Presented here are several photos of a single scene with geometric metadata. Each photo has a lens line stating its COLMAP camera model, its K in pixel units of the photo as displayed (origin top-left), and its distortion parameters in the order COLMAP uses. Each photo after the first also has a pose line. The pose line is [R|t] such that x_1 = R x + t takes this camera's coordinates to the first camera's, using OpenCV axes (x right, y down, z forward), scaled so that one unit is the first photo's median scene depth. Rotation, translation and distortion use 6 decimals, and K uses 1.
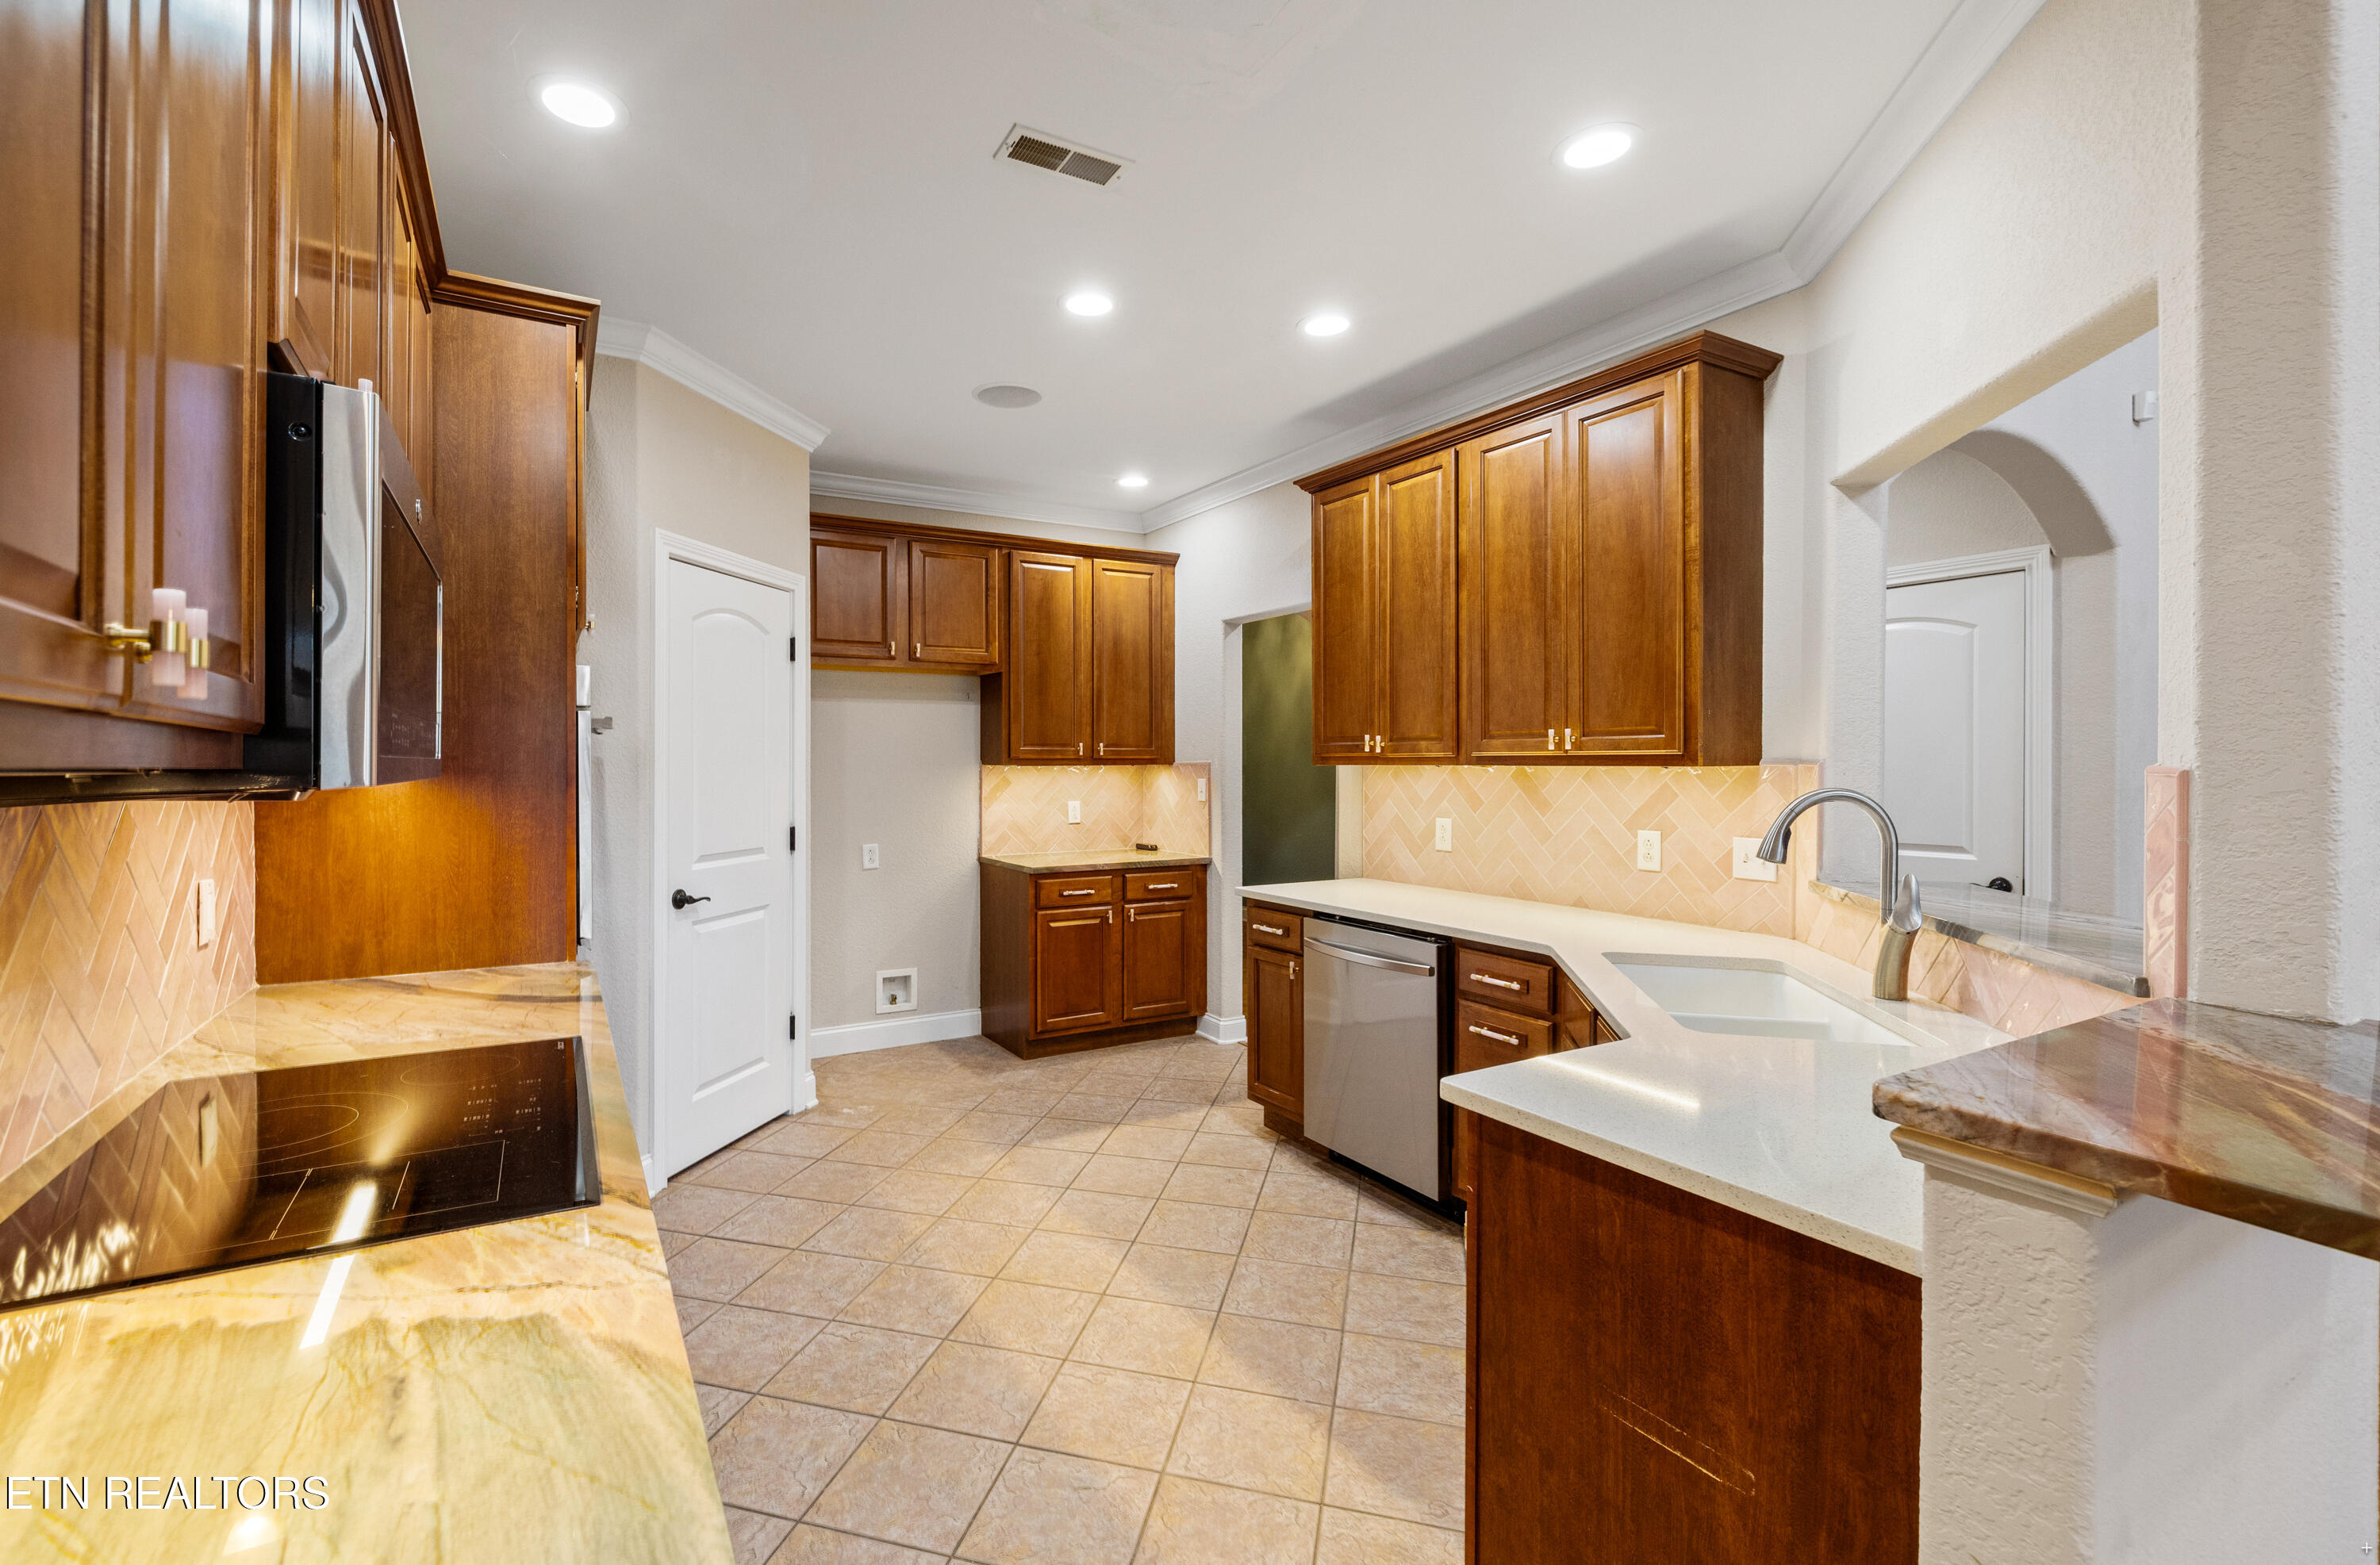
lens RADIAL K [[1021.0, 0, 1122.2], [0, 1021.0, 767.6], [0, 0, 1]] dist [0.000501, -0.000031]
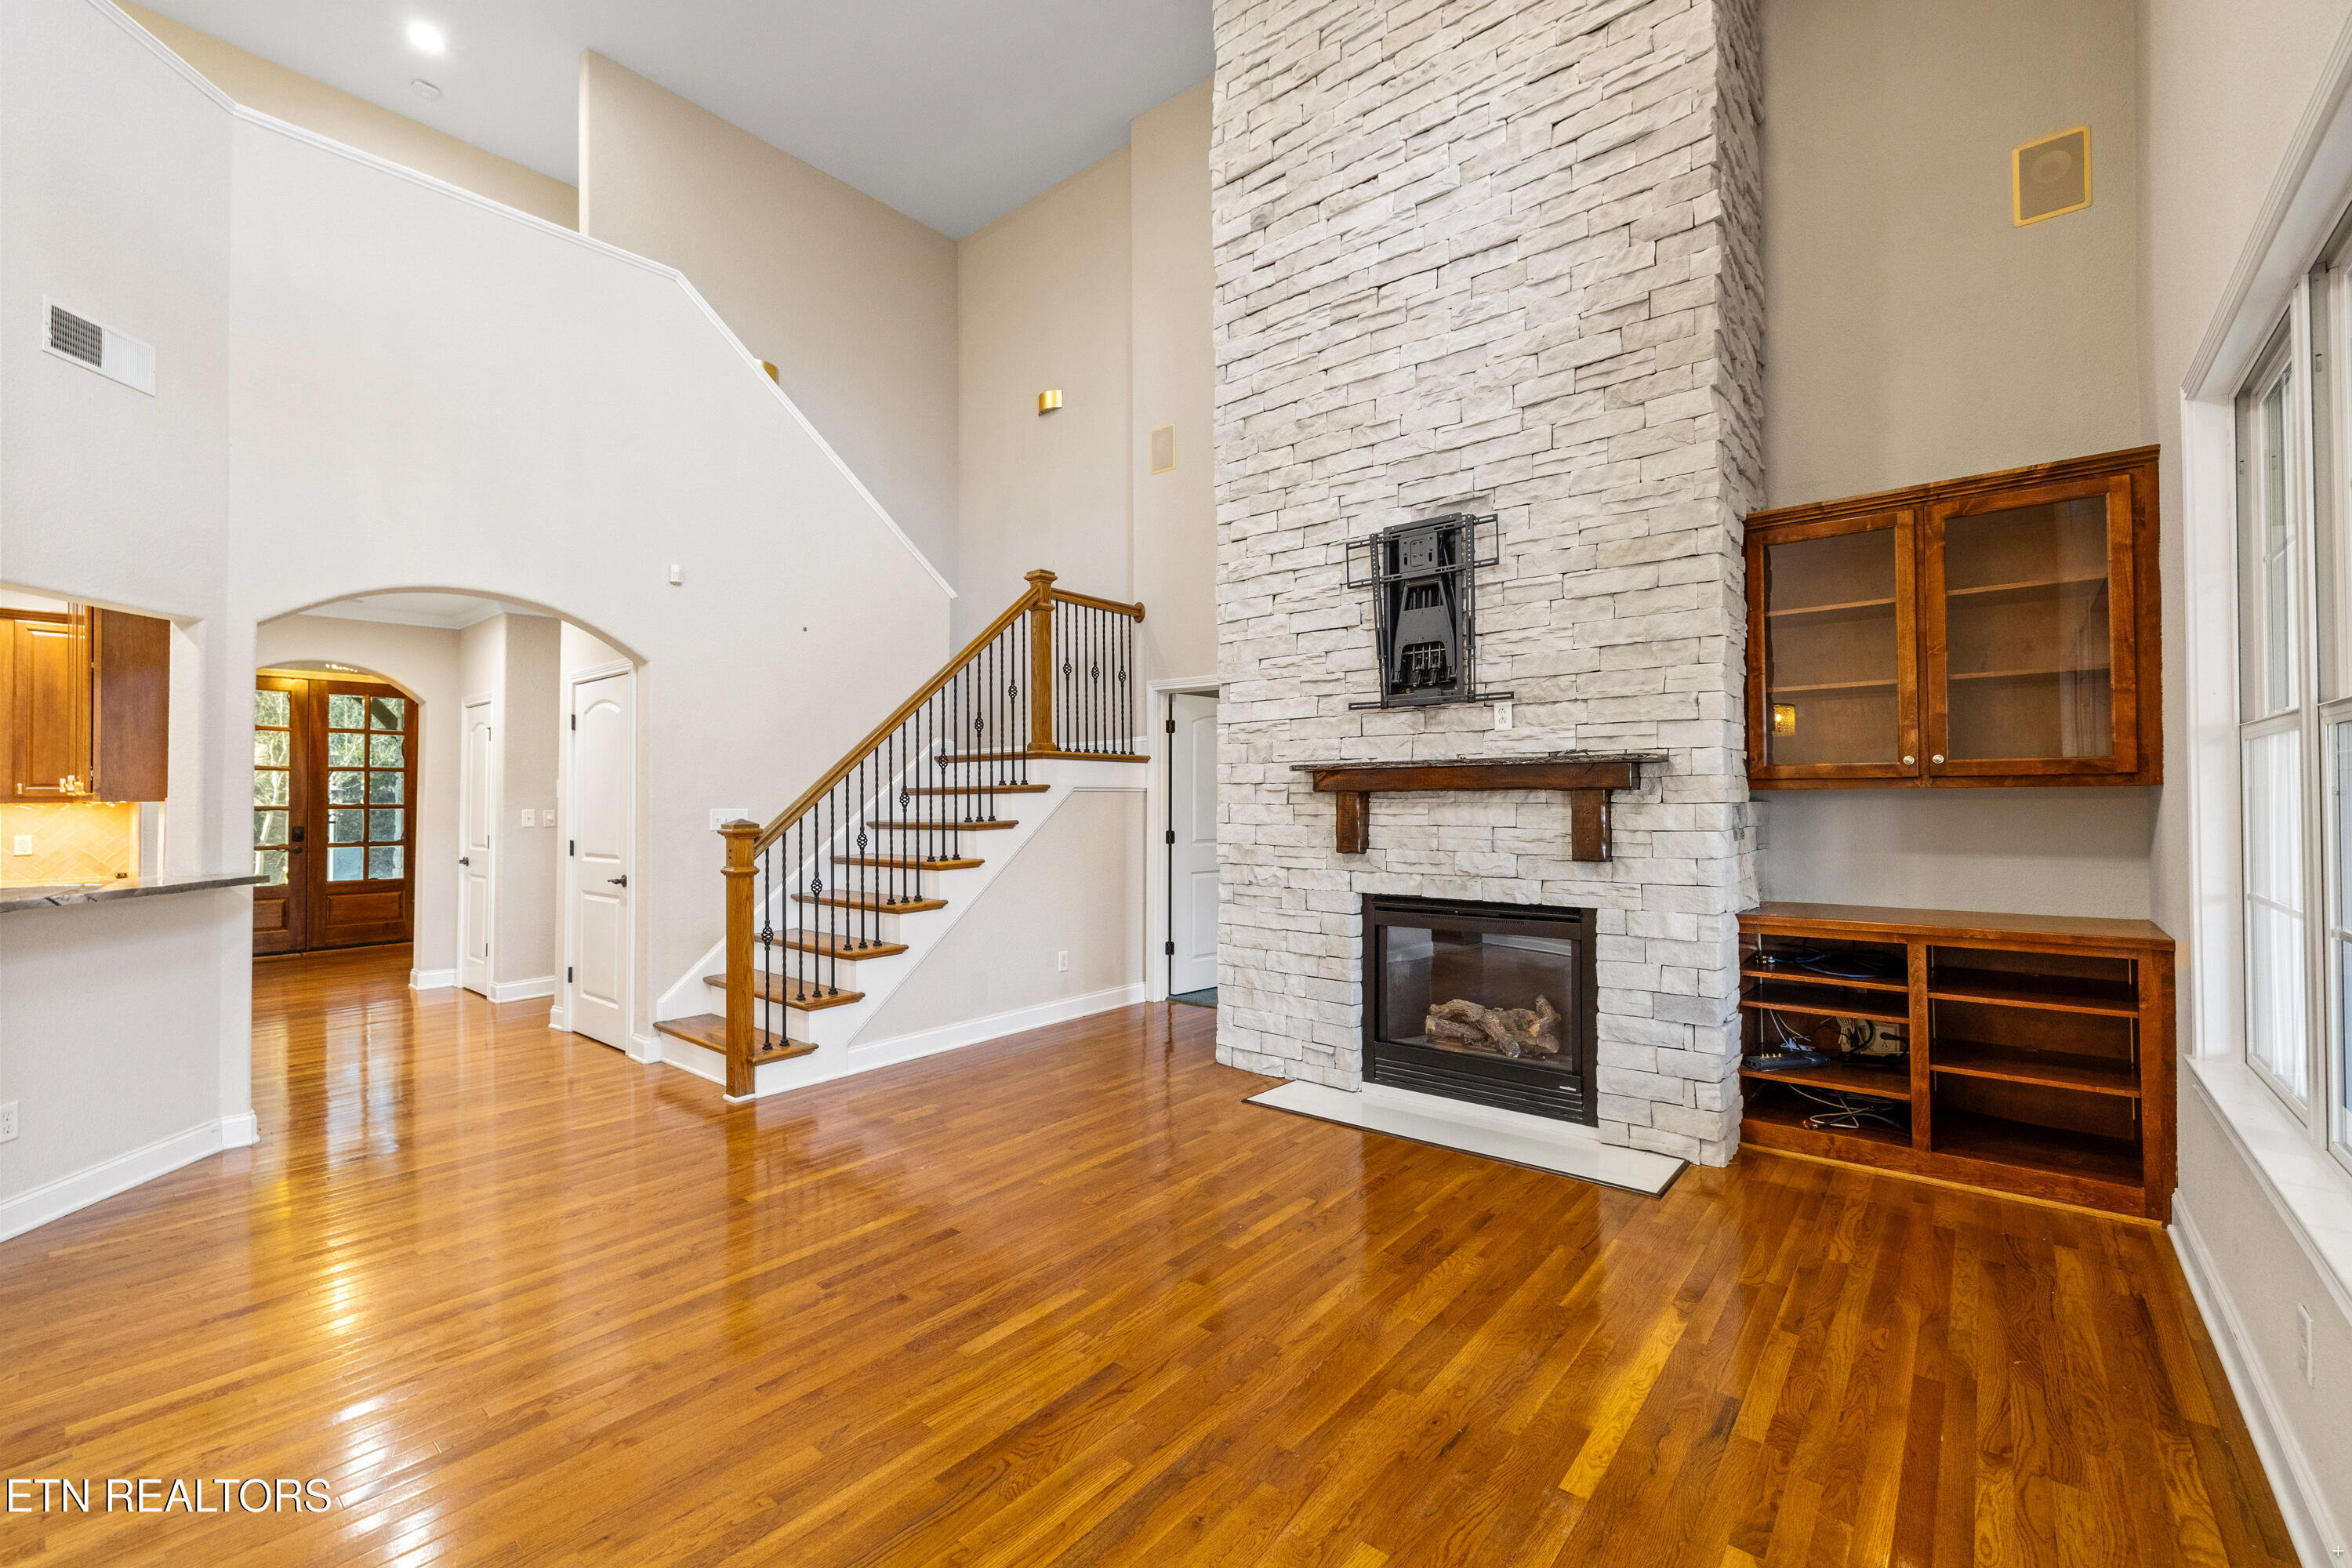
lens RADIAL K [[985.6, 0, 1172.9], [0, 985.6, 780.4], [0, 0, 1]] dist [-0.002431, 0.001272]
pose [[0.937907, 0.002158, 0.346881, 1.177103], [0.005827, 0.999742, -0.021973, 0.004789], [-0.346838, 0.022630, 0.937652, -0.671053]]
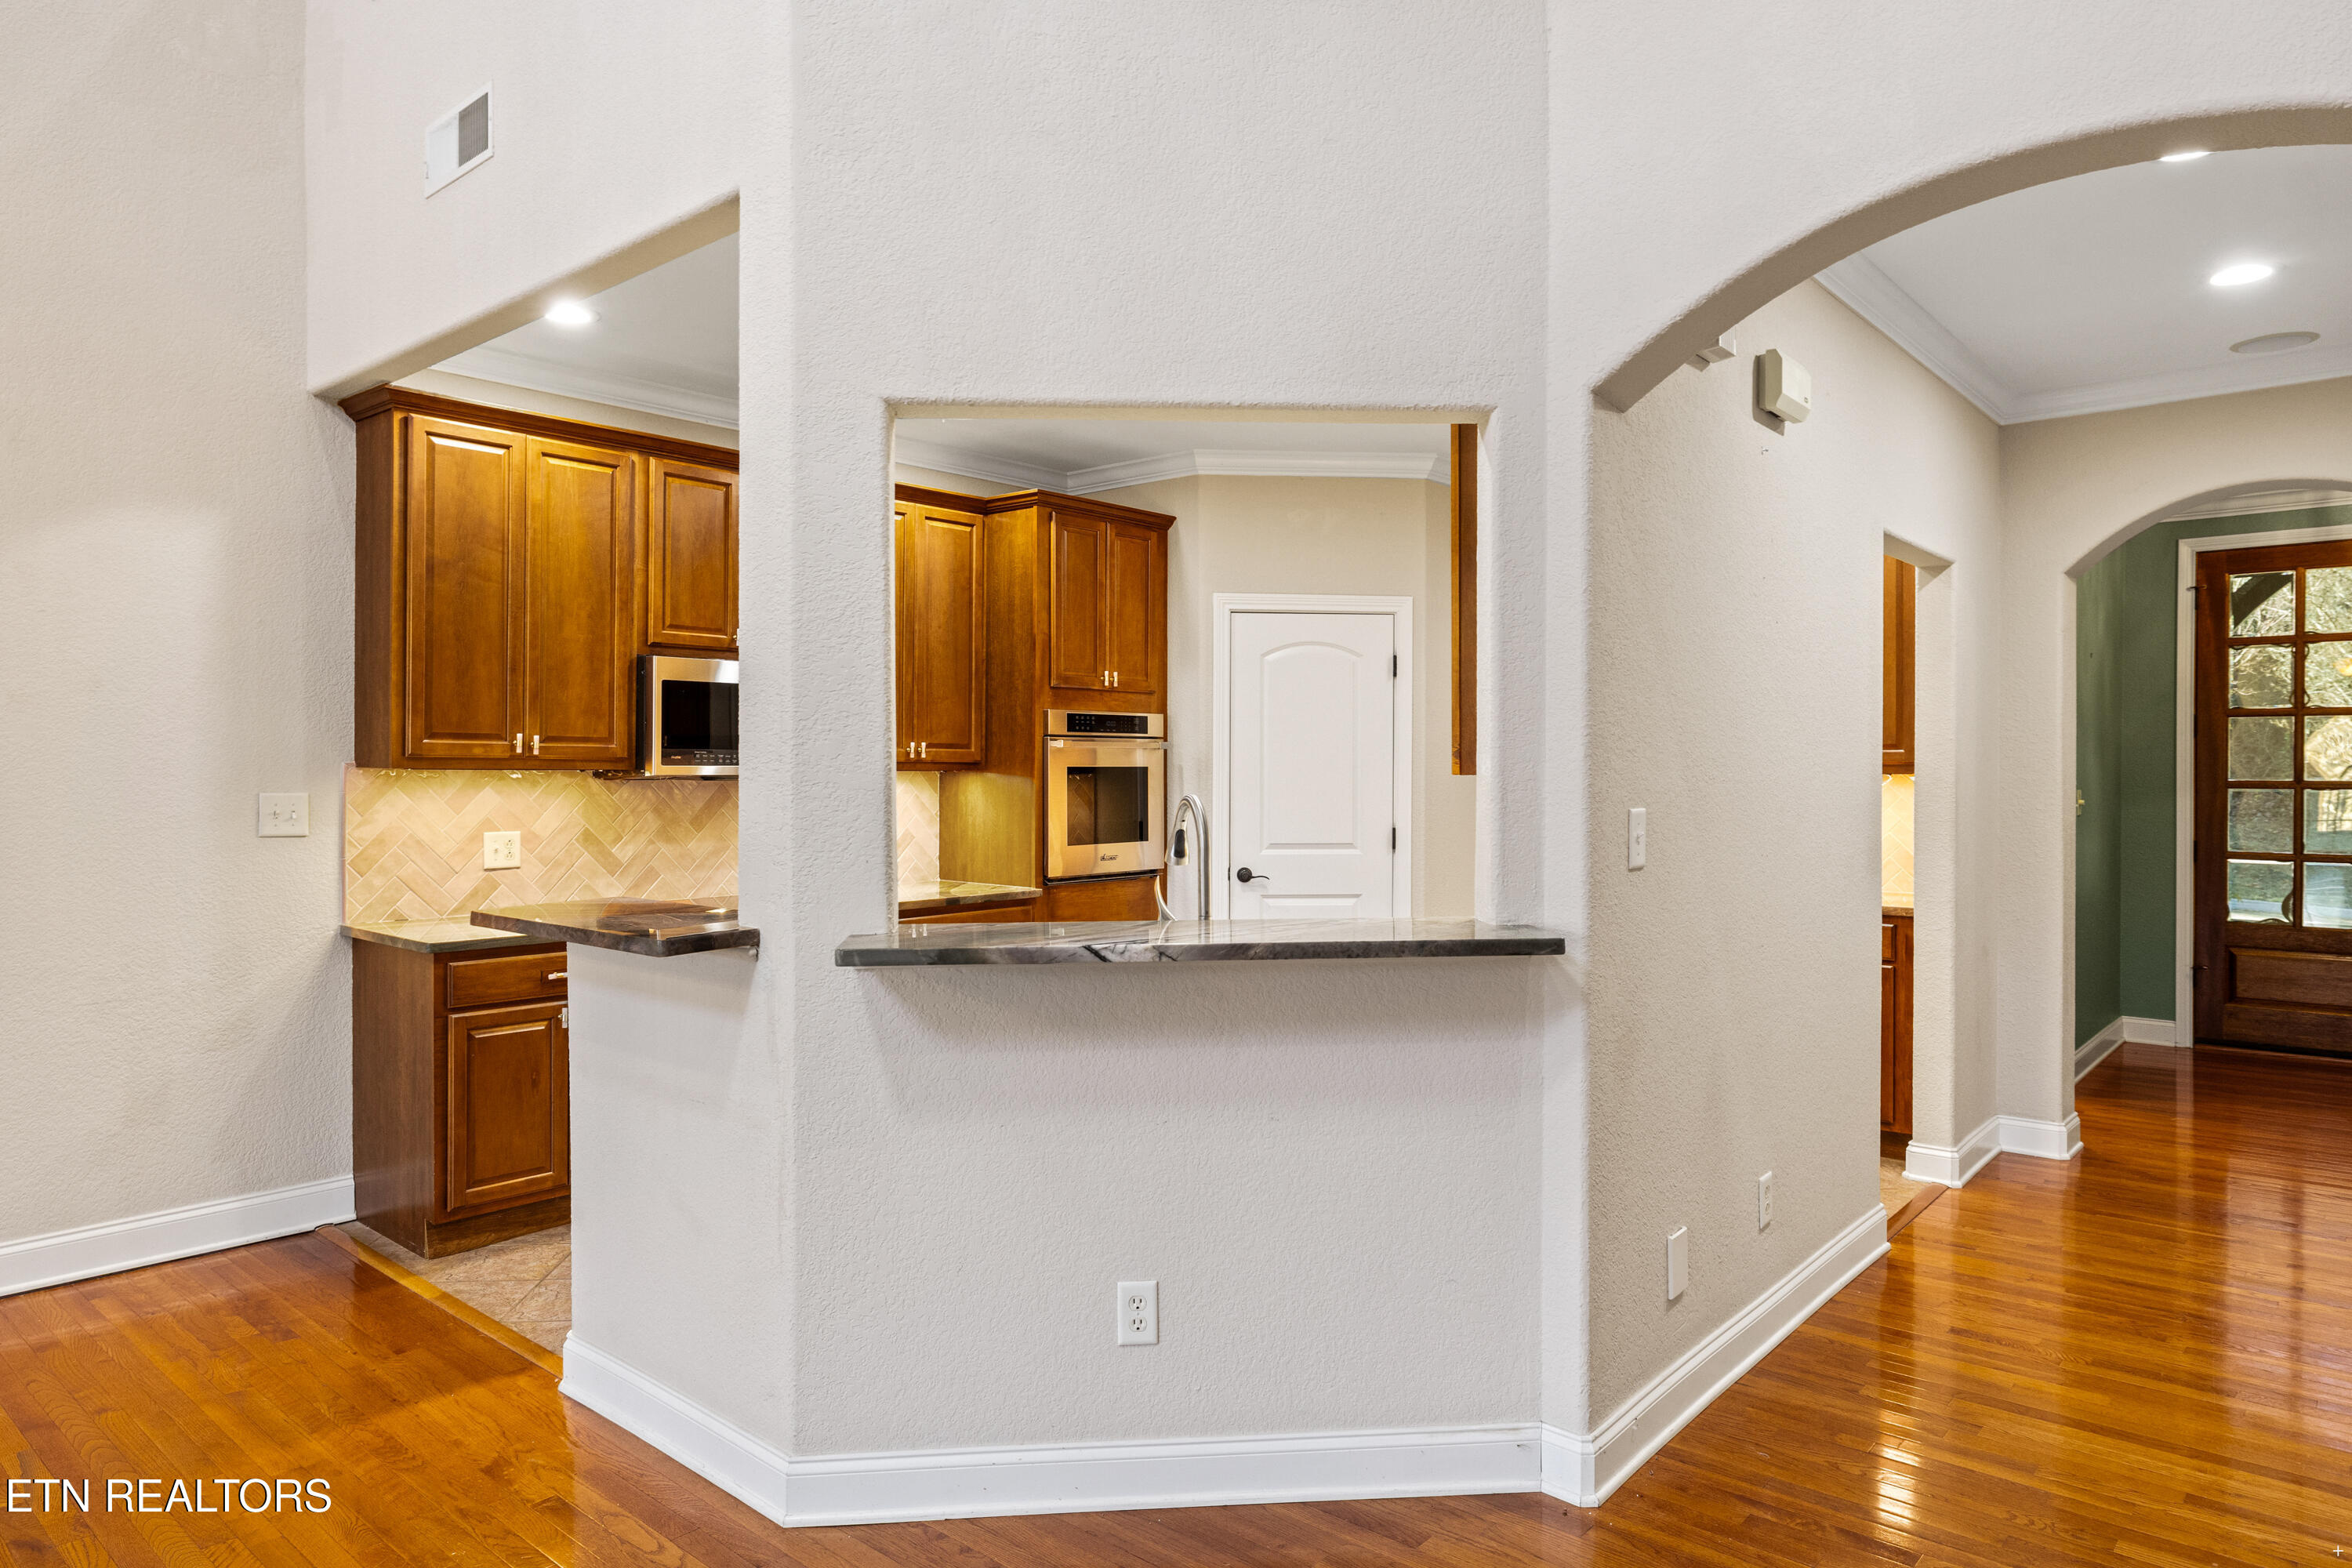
lens RADIAL K [[1407.4, 0, 1167.3], [0, 1407.4, 791.5], [0, 0, 1]] dist [0.002449, 0.001231]
pose [[0.315359, 0.012174, -0.948894, 1.201434], [-0.005826, 0.999924, 0.010892, 0.004667], [0.948954, 0.002093, 0.315406, 0.336732]]
